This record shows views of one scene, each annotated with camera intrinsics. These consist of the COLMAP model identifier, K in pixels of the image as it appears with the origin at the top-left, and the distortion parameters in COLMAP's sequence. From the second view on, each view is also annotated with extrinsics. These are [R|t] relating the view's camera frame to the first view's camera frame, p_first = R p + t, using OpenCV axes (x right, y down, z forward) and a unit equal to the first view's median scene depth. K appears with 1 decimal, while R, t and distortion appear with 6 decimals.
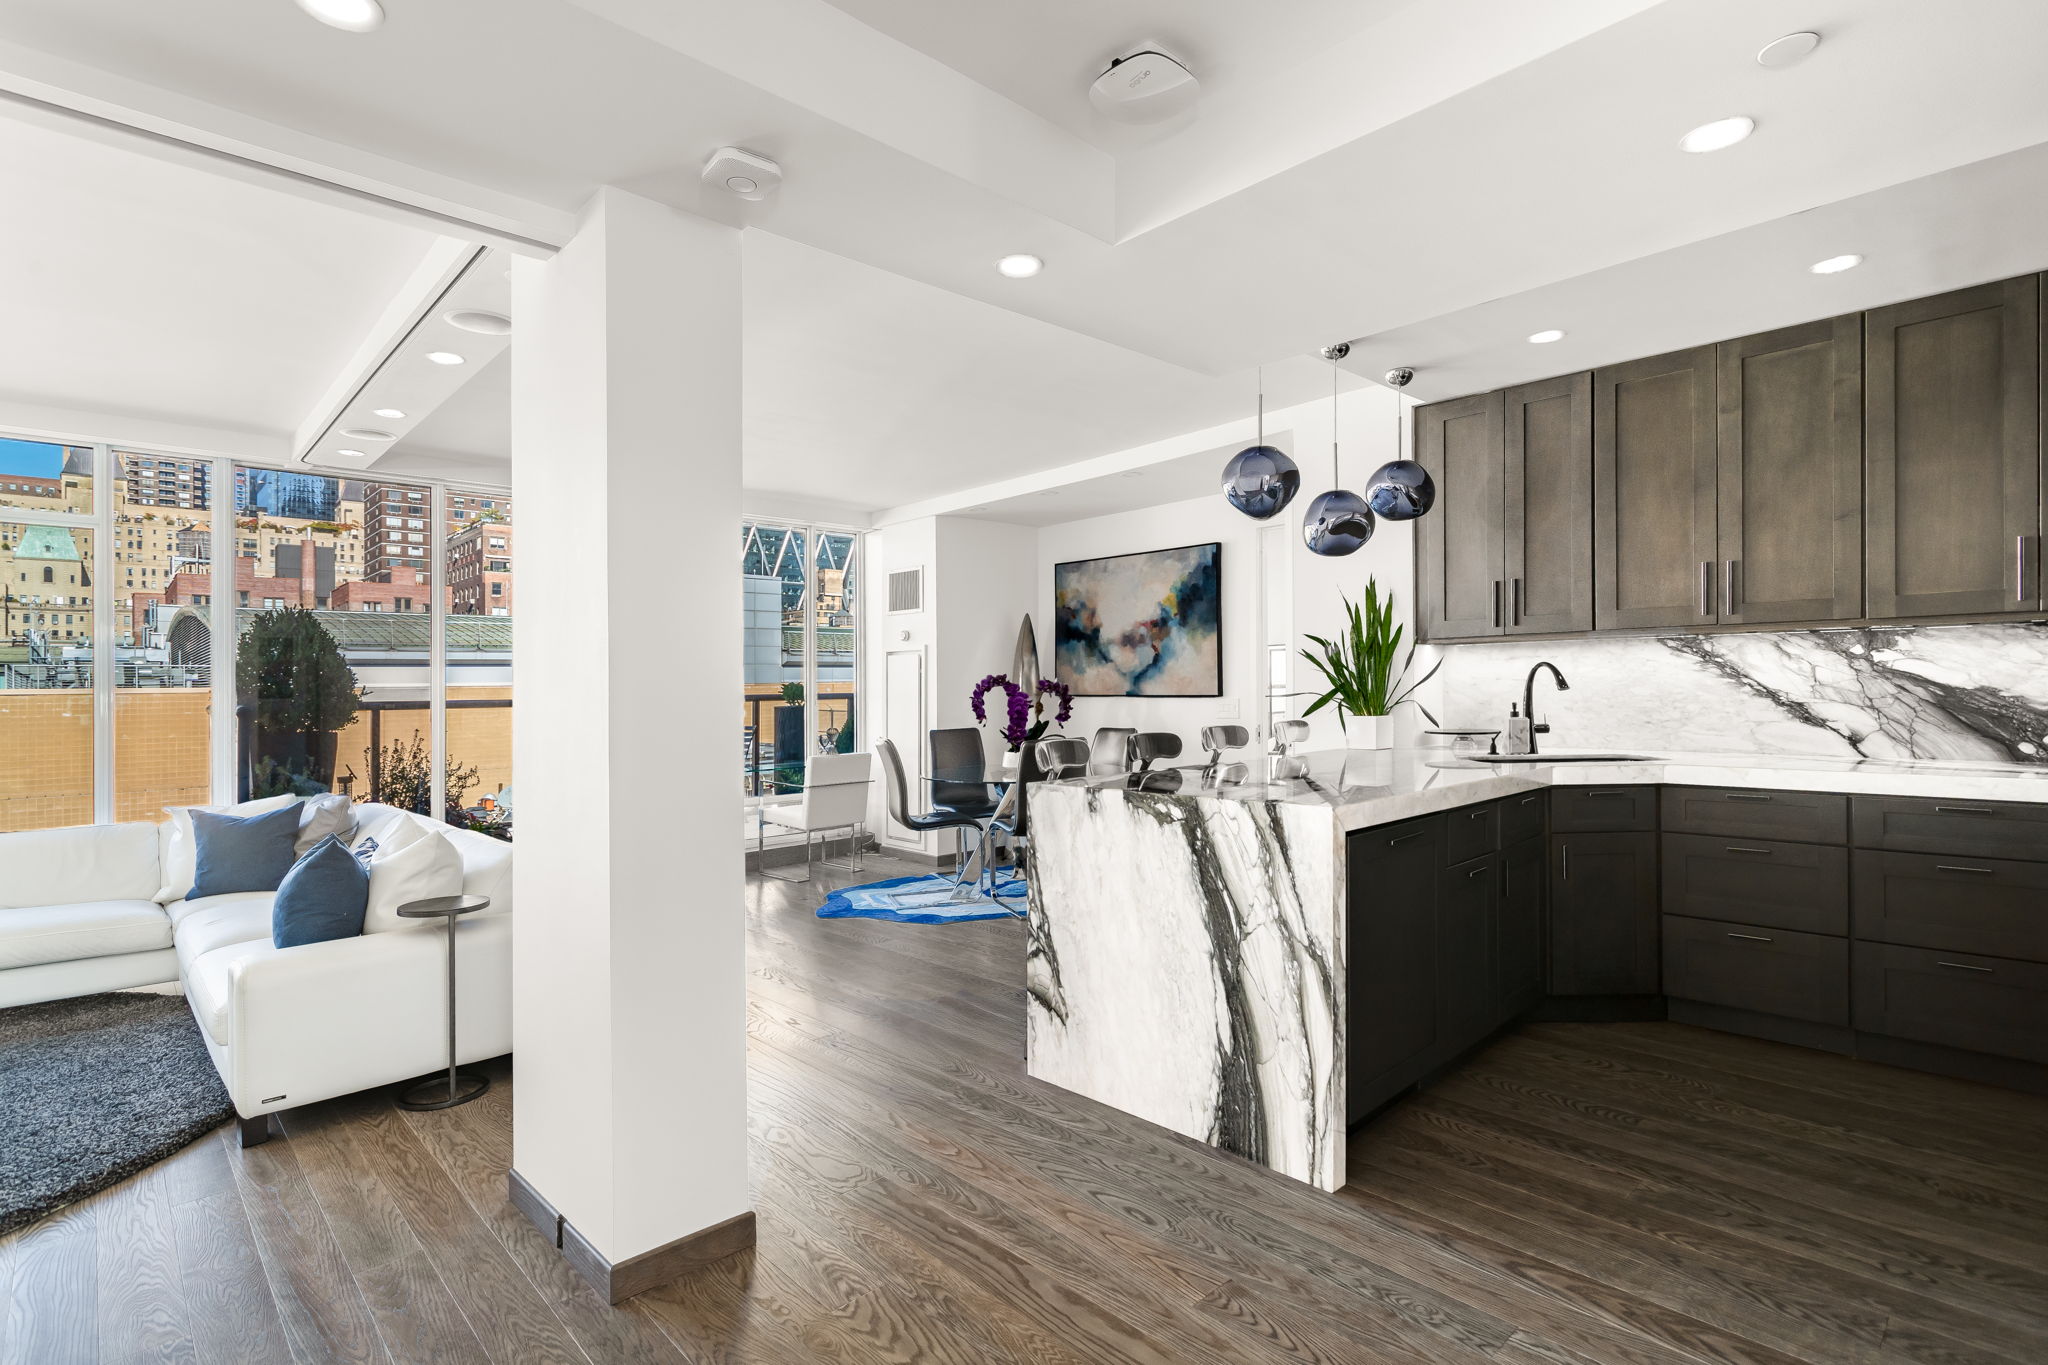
lens RADIAL K [[989.5, 0, 1054.5], [0, 989.5, 678.3], [0, 0, 1]] dist [-0.007760, -0.000147]
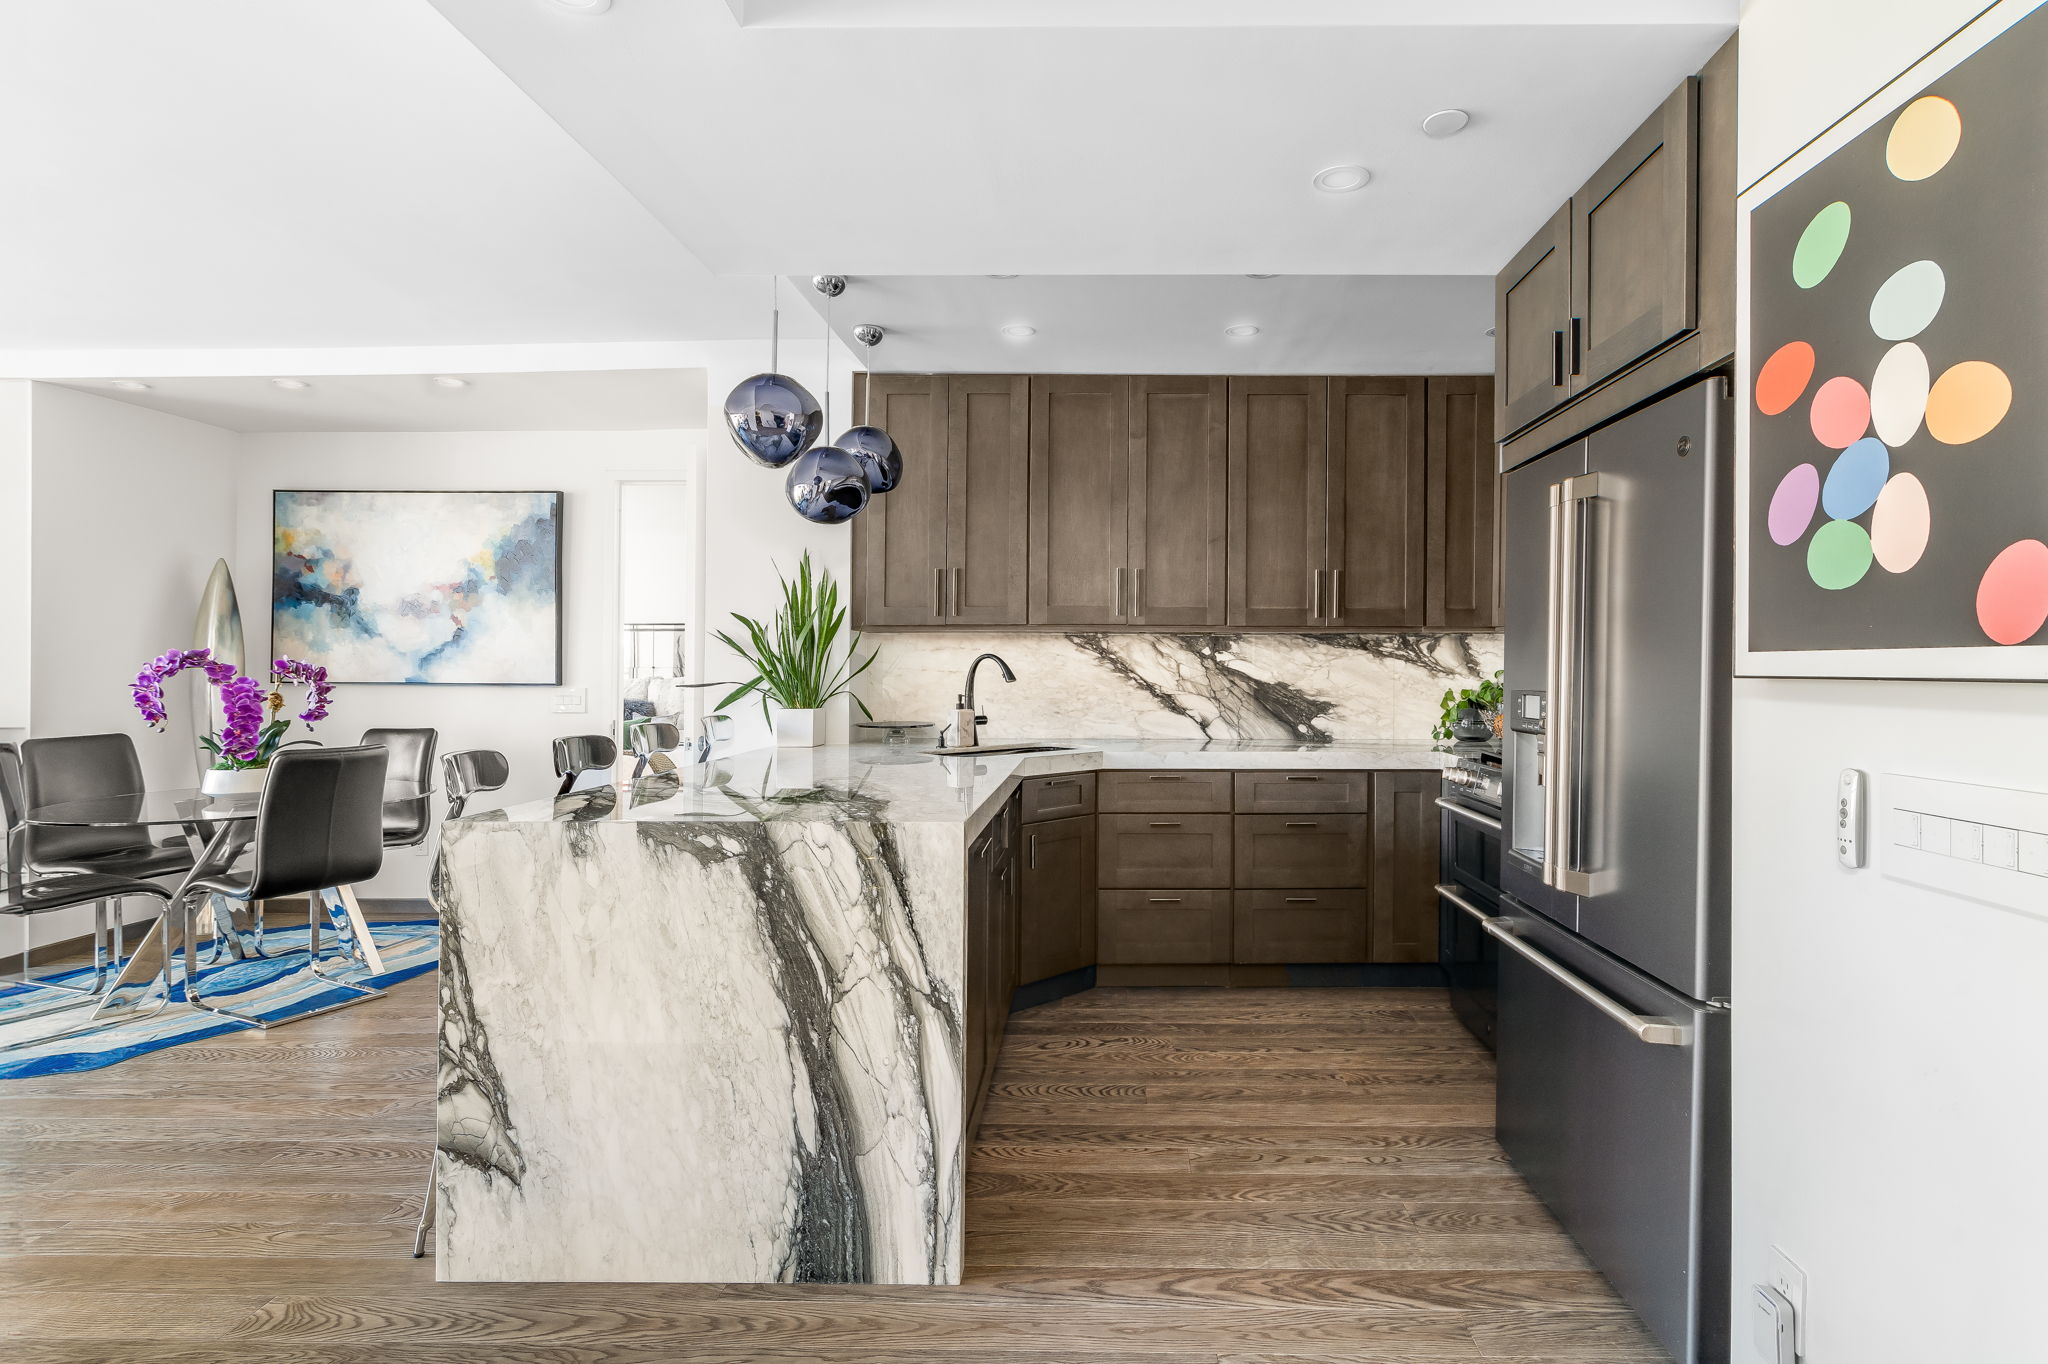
lens RADIAL K [[989.5, 0, 1100.4], [0, 989.5, 678.3], [0, 0, 1]] dist [-0.007760, -0.000147]
pose [[0.706698, 0.011410, 0.707423, -0.134258], [-0.019076, 0.999814, 0.002931, 0.003252], [-0.707258, -0.015566, 0.706784, 0.196211]]
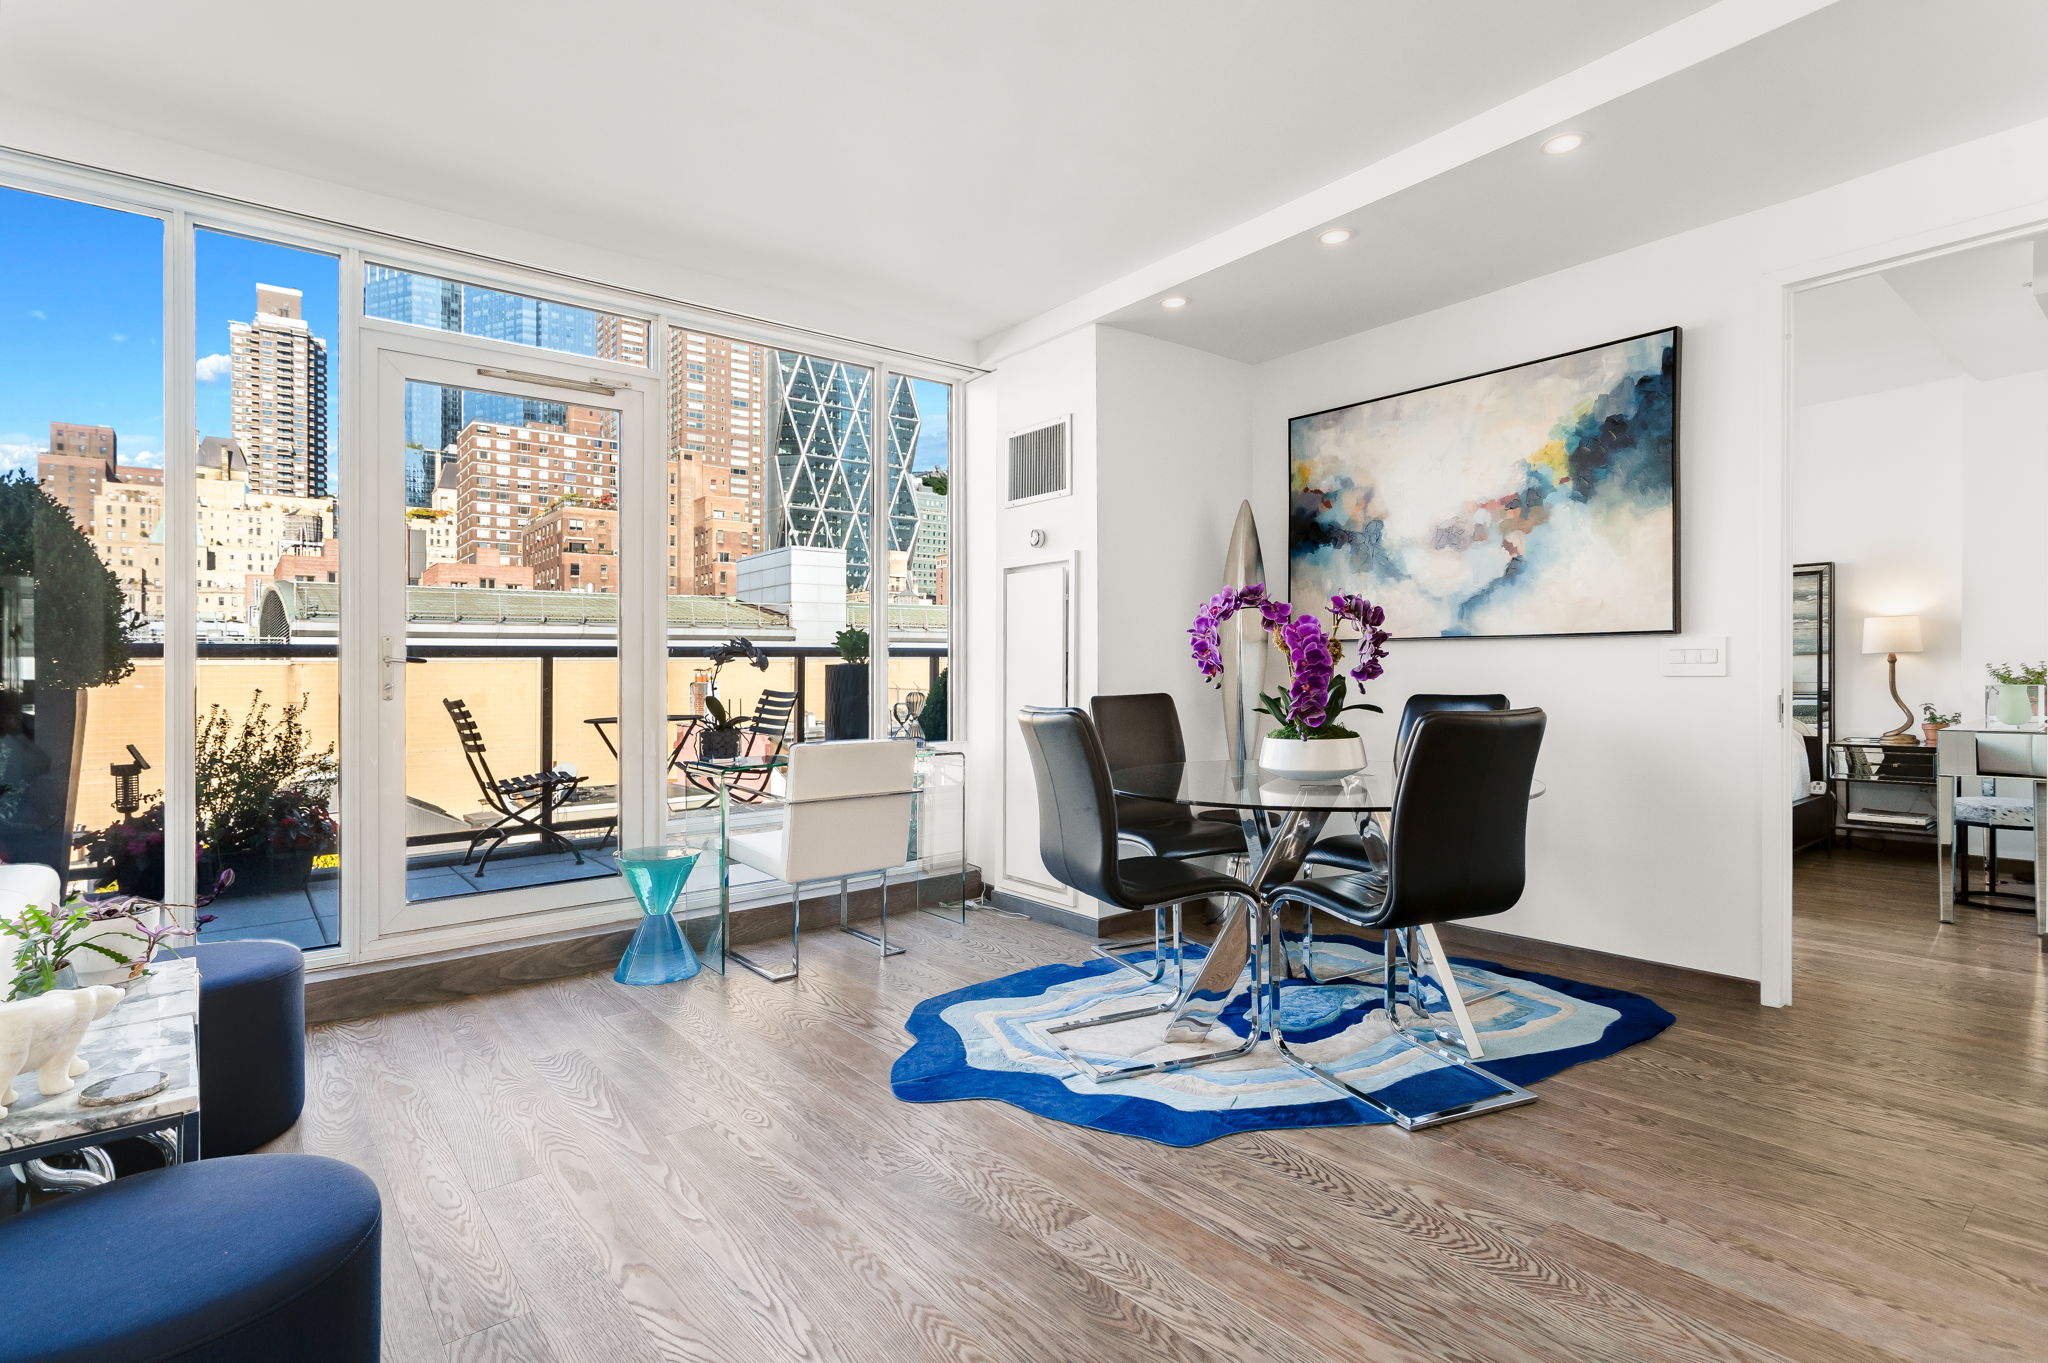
lens RADIAL K [[989.5, 0, 1020.8], [0, 989.5, 678.4], [0, 0, 1]] dist [-0.007760, -0.000147]
pose [[0.995389, 0.007946, -0.095589, -0.180437], [-0.006330, 0.999832, 0.017200, 0.053132], [0.095710, -0.016516, 0.995272, 0.712564]]
